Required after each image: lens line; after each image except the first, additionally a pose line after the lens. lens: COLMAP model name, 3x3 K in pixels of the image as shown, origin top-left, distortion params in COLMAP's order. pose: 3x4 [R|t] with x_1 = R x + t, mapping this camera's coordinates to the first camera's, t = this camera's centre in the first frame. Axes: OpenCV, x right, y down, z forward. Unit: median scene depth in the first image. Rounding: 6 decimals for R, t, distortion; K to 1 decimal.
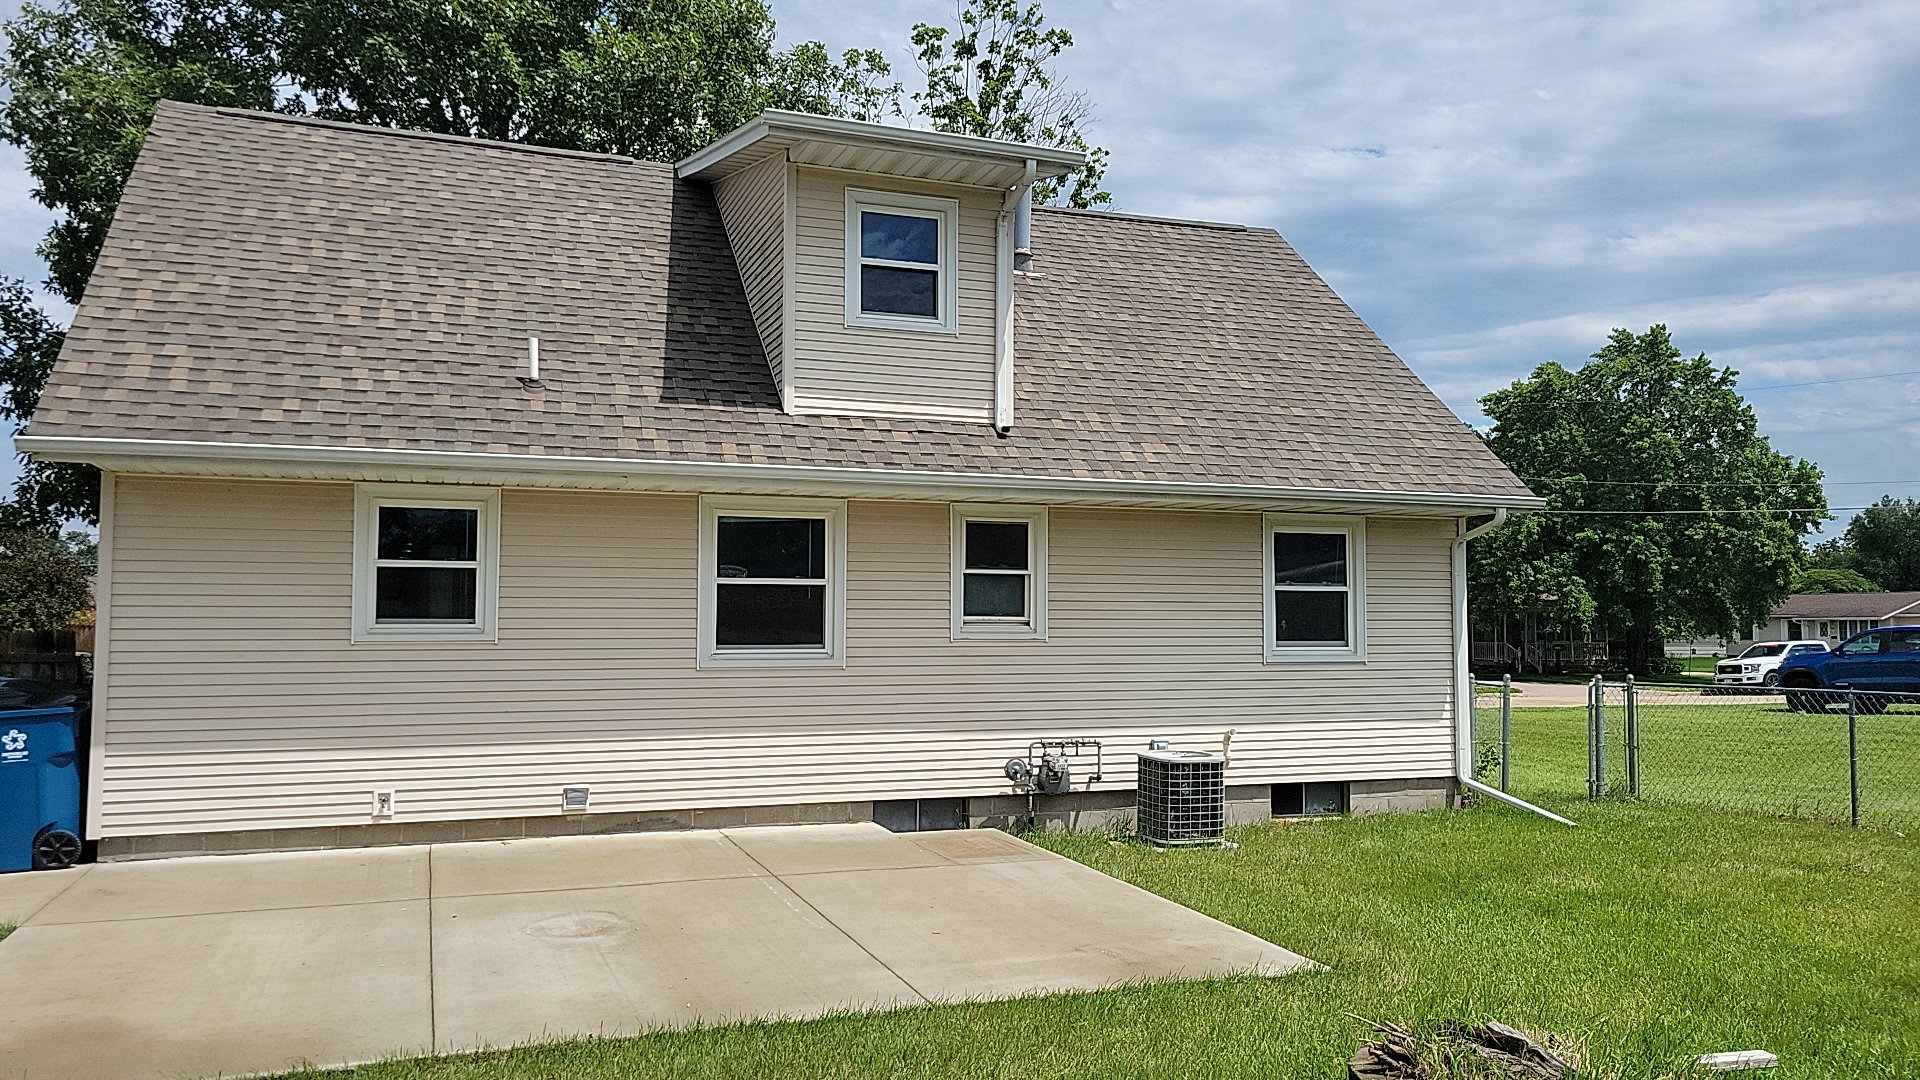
lens RADIAL K [[1489.1, 0, 956.5], [0, 1489.1, 573.5], [0, 0, 1]] dist [0.061405, -0.032695]
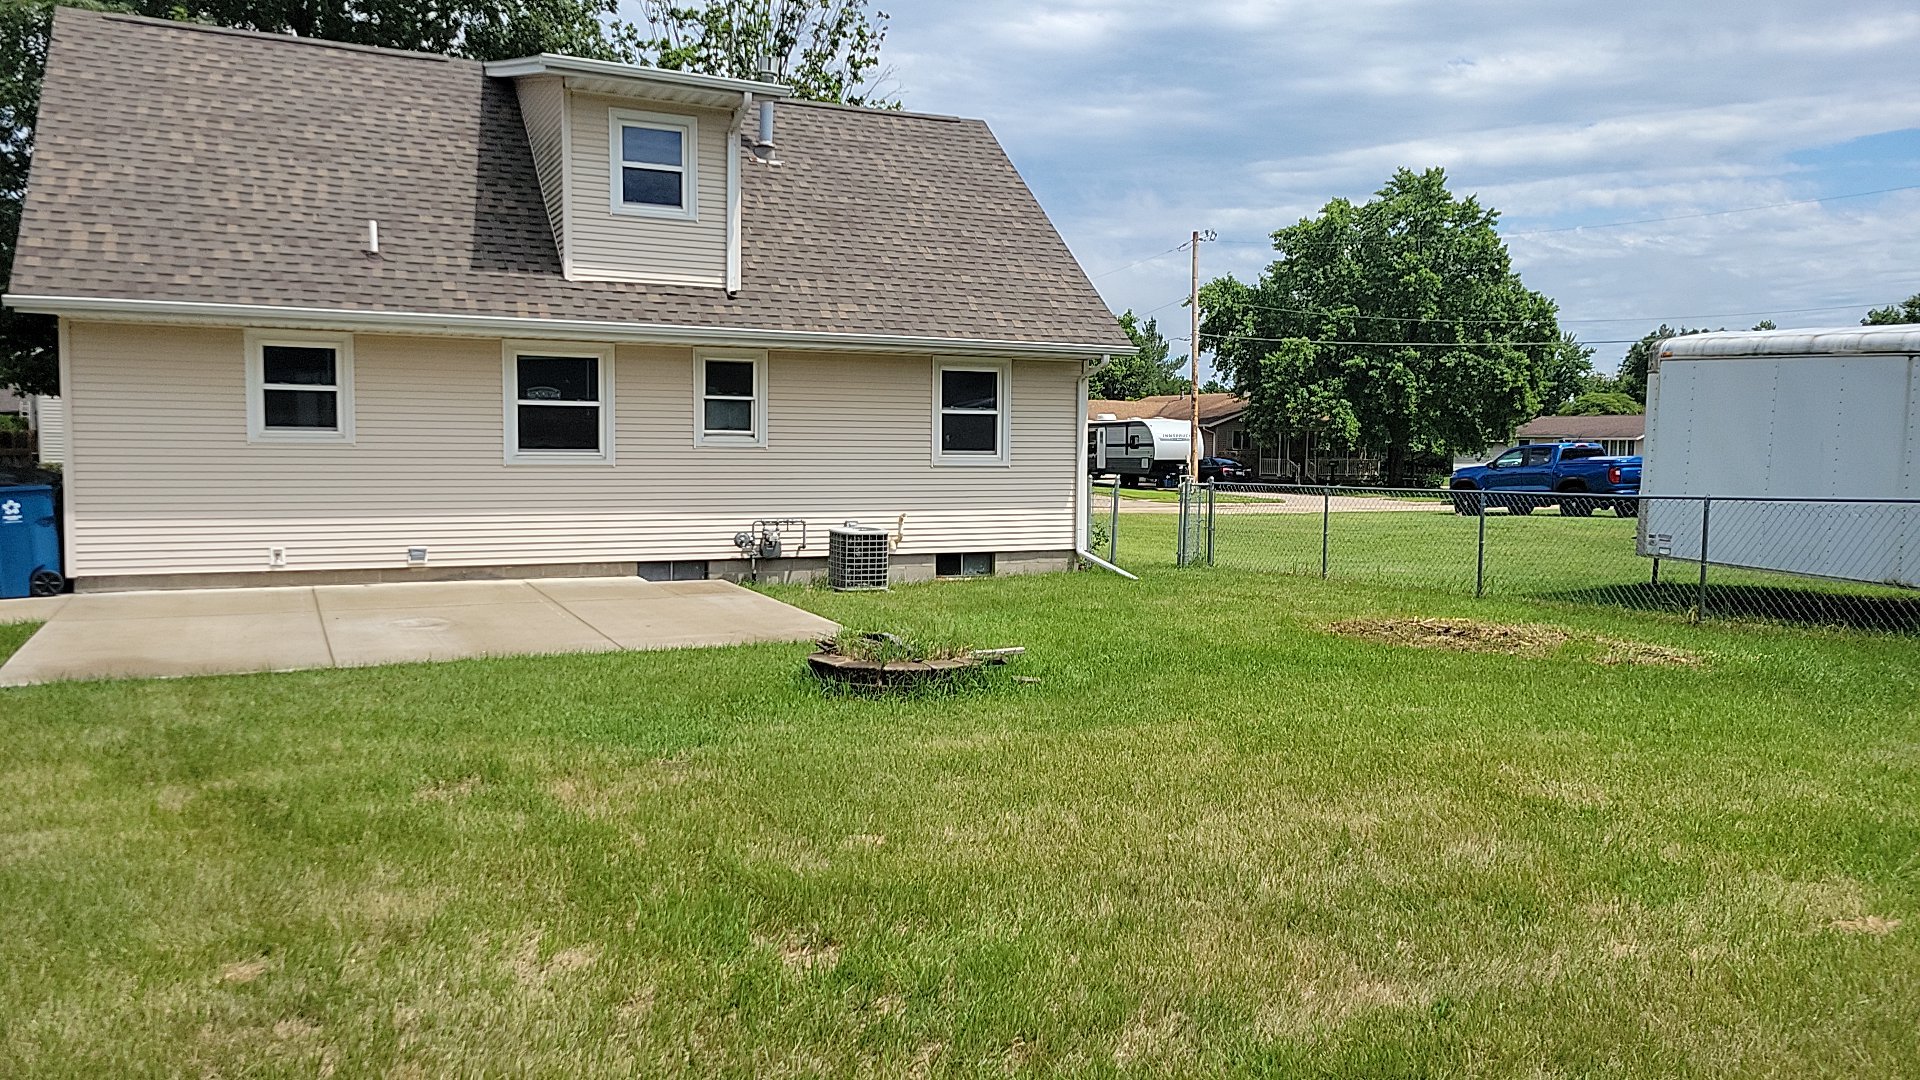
lens RADIAL K [[1489.1, 0, 956.5], [0, 1489.1, 573.5], [0, 0, 1]] dist [0.061405, -0.032695]
pose [[0.995864, -0.000177, 0.090851, 0.112080], [-0.010968, 0.992450, 0.122160, -0.010923], [-0.090187, -0.122651, 0.988344, -0.404491]]
